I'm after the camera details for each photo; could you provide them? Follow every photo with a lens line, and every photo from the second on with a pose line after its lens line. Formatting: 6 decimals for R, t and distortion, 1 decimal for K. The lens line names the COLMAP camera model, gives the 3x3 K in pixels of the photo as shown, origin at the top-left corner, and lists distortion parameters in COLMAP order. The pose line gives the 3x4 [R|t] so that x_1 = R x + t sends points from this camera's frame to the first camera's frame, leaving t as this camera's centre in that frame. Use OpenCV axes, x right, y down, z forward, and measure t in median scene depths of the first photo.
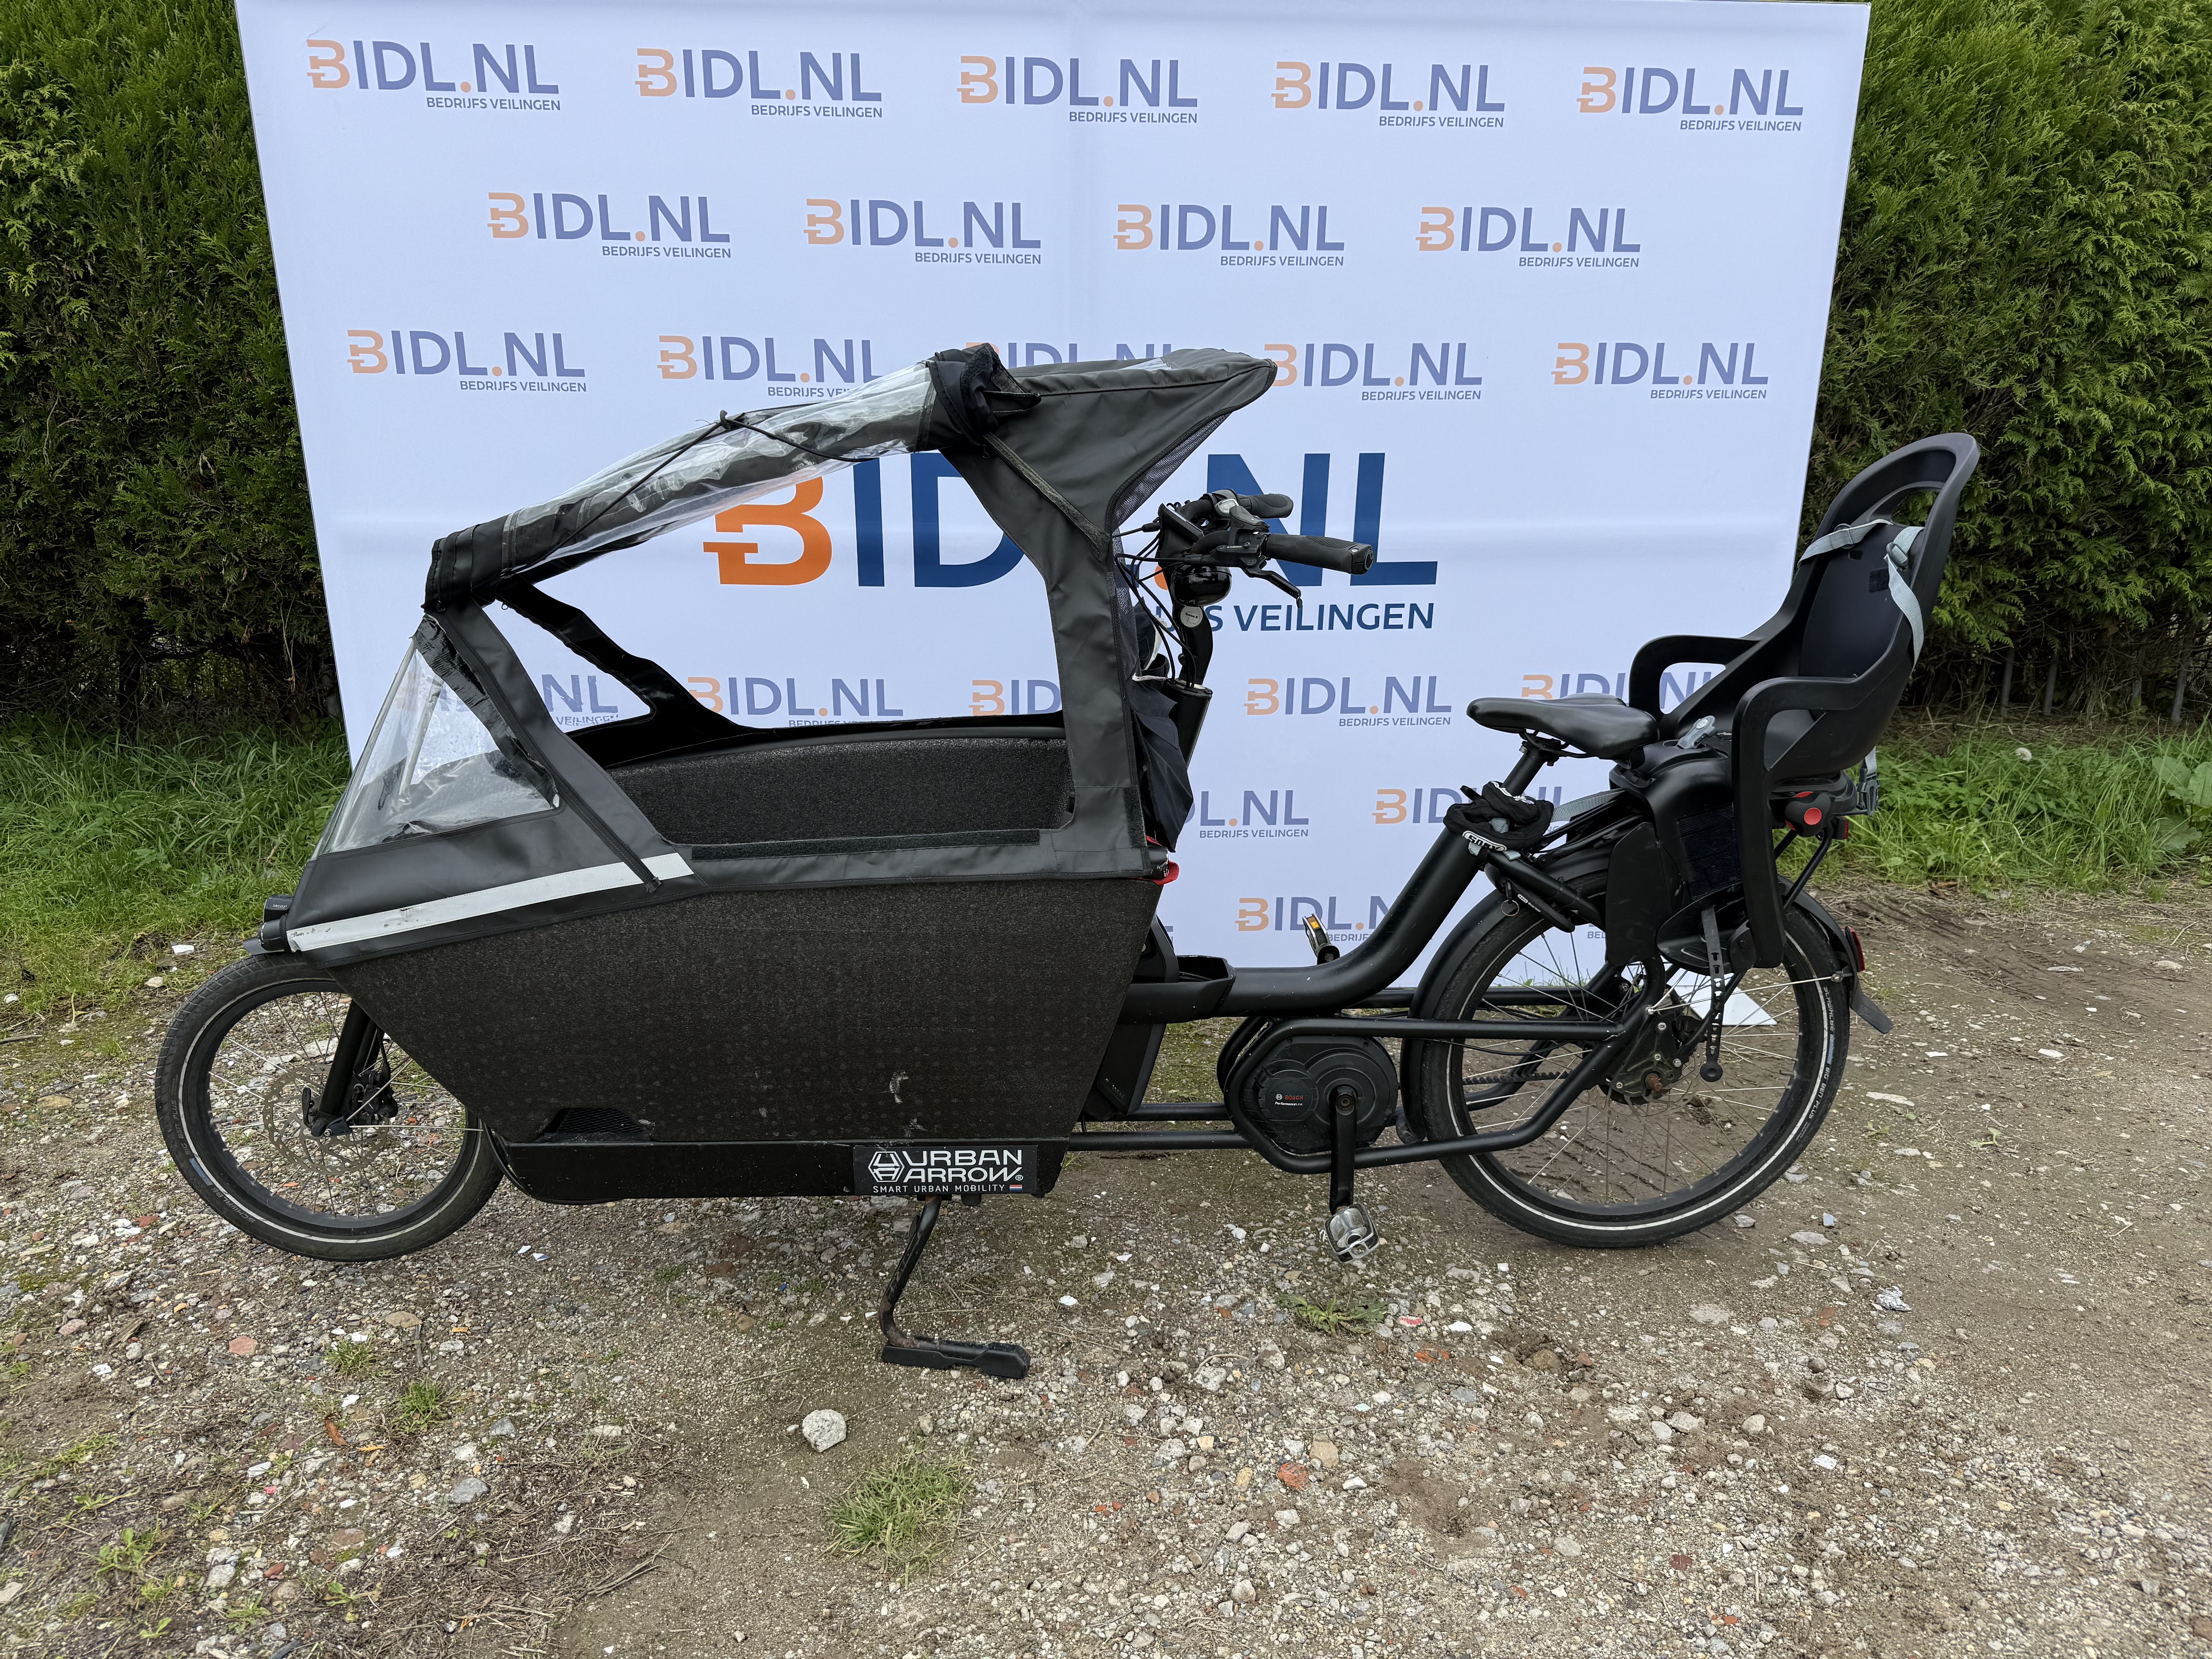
lens RADIAL K [[1562.3, 0, 1096.3], [0, 1562.3, 847.4], [0, 0, 1]] dist [0.013838, -0.029493]
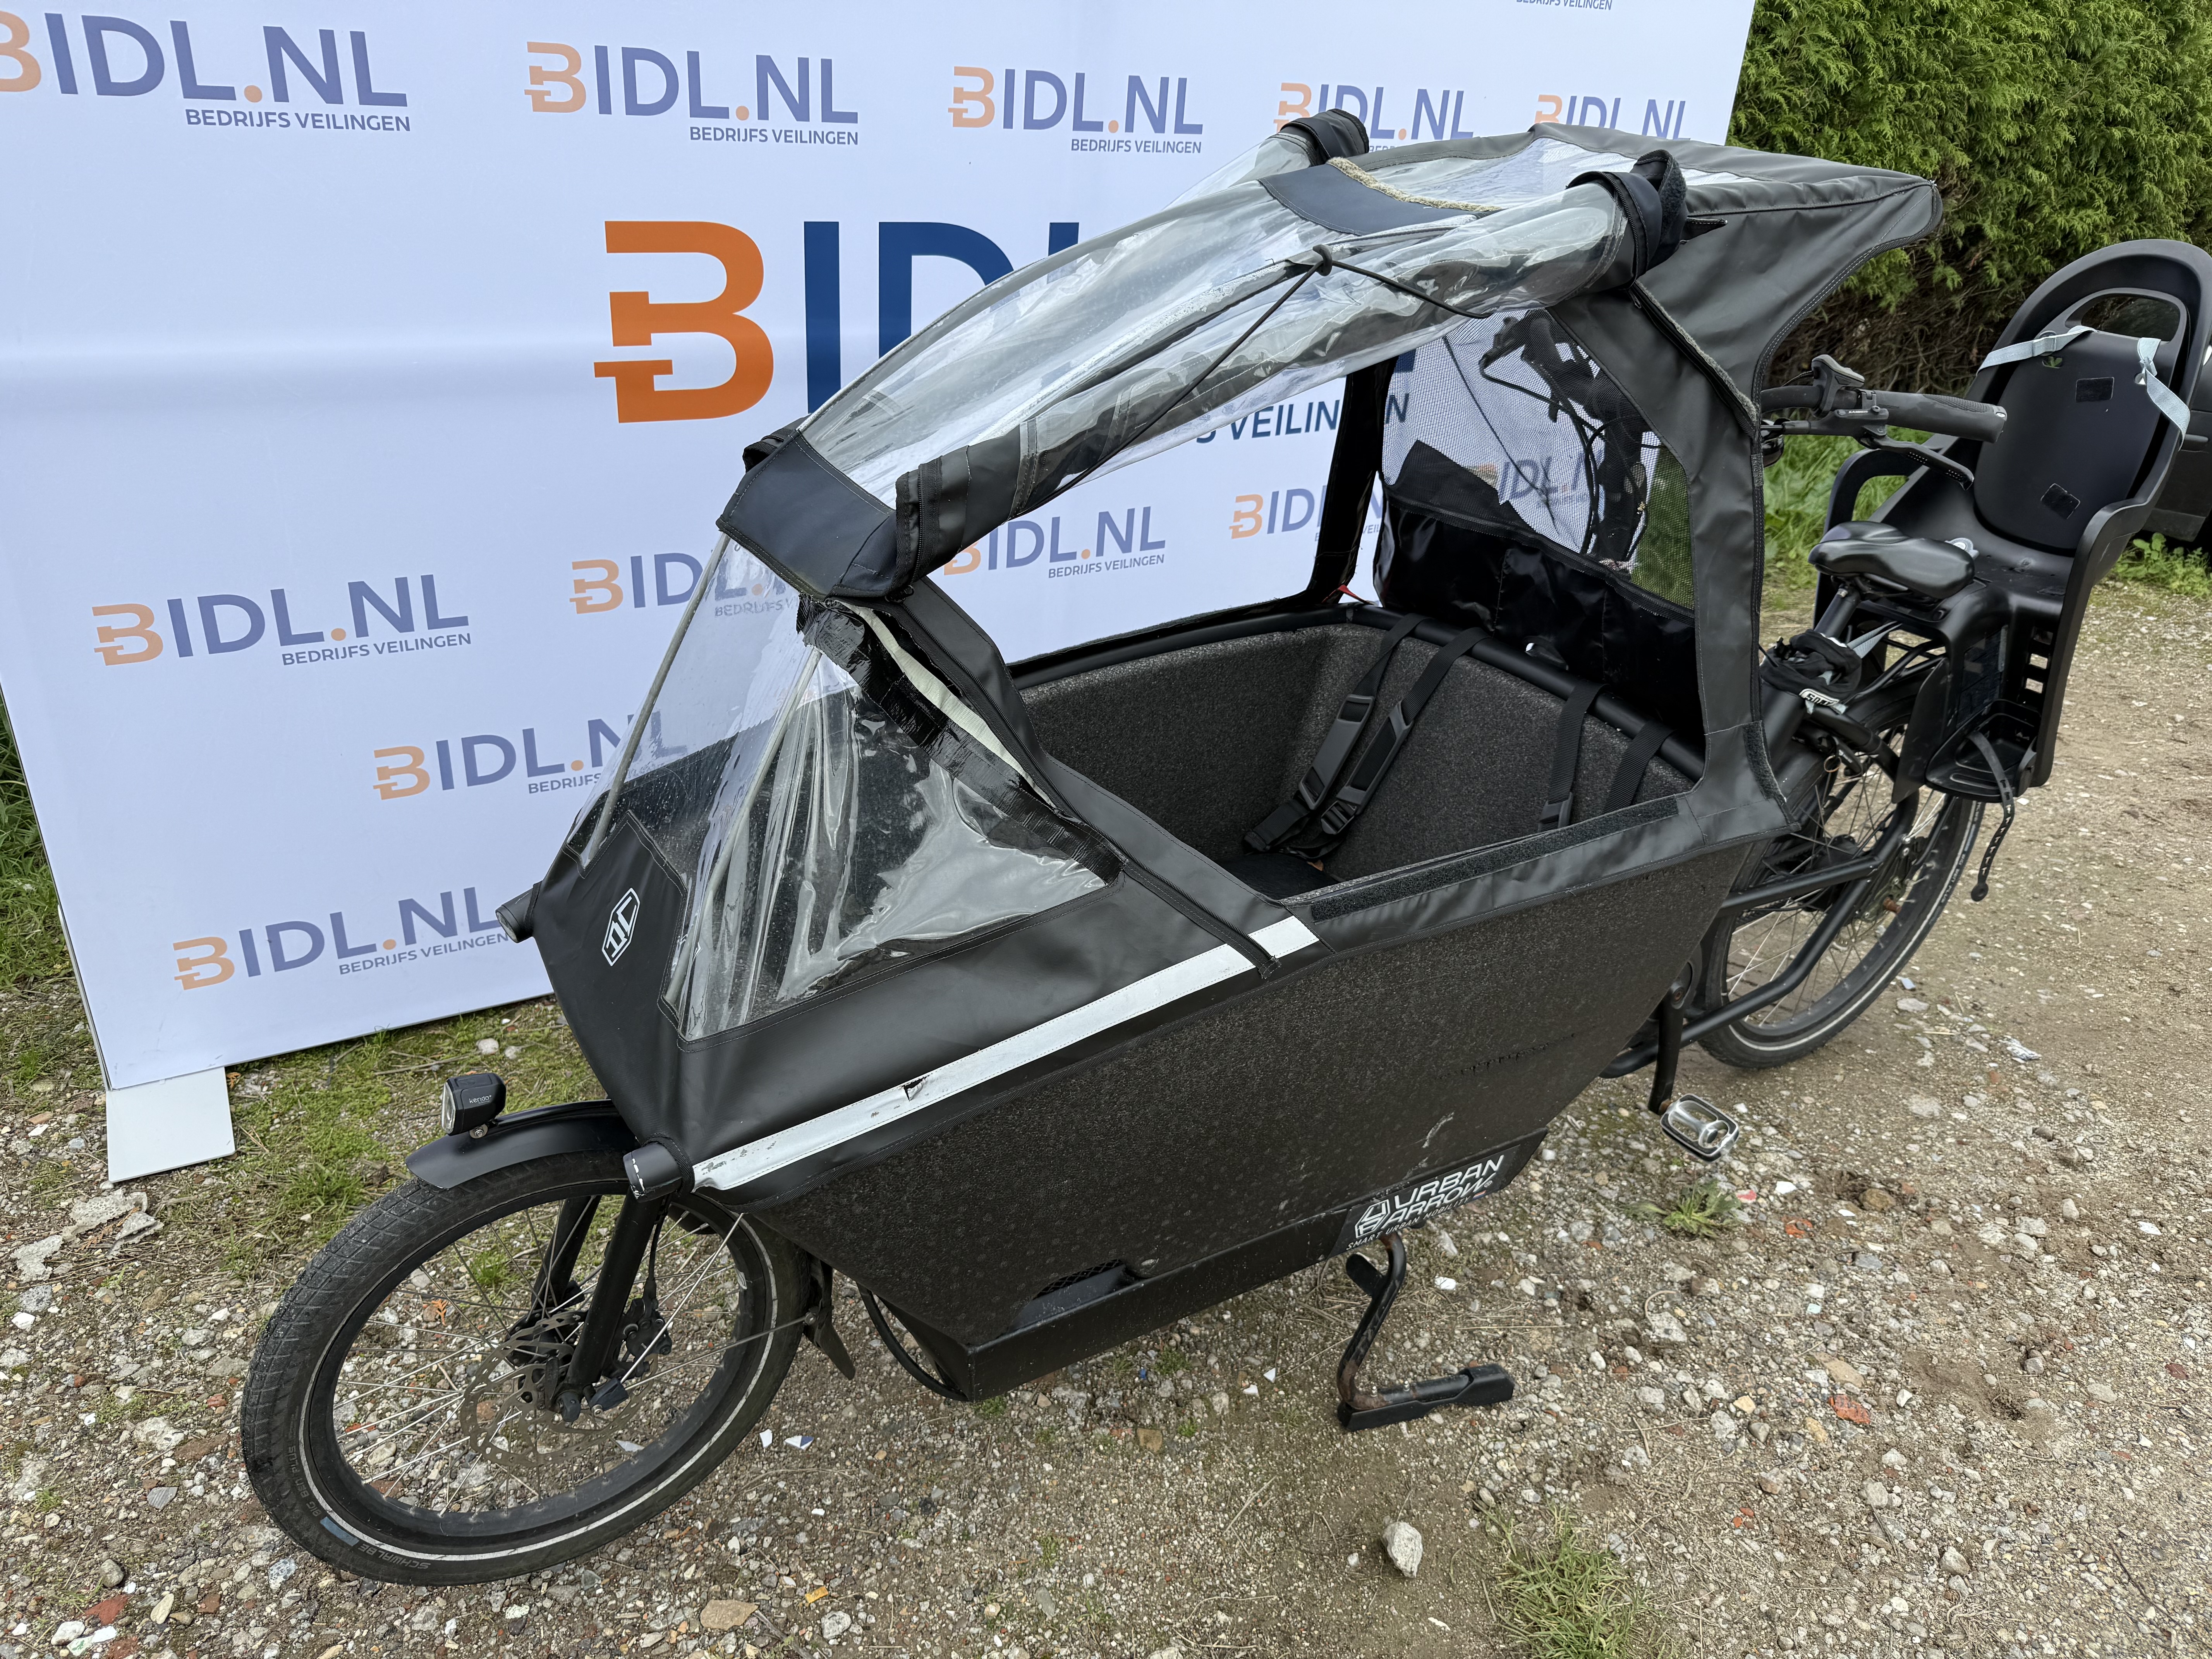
lens RADIAL K [[1562.3, 0, 1116.0], [0, 1562.3, 839.6], [0, 0, 1]] dist [0.013838, -0.029493]
pose [[0.872649, -0.181945, 0.453189, -0.398920], [0.096975, 0.974085, 0.204341, -0.110286], [-0.478623, -0.134370, 0.867678, 0.273972]]
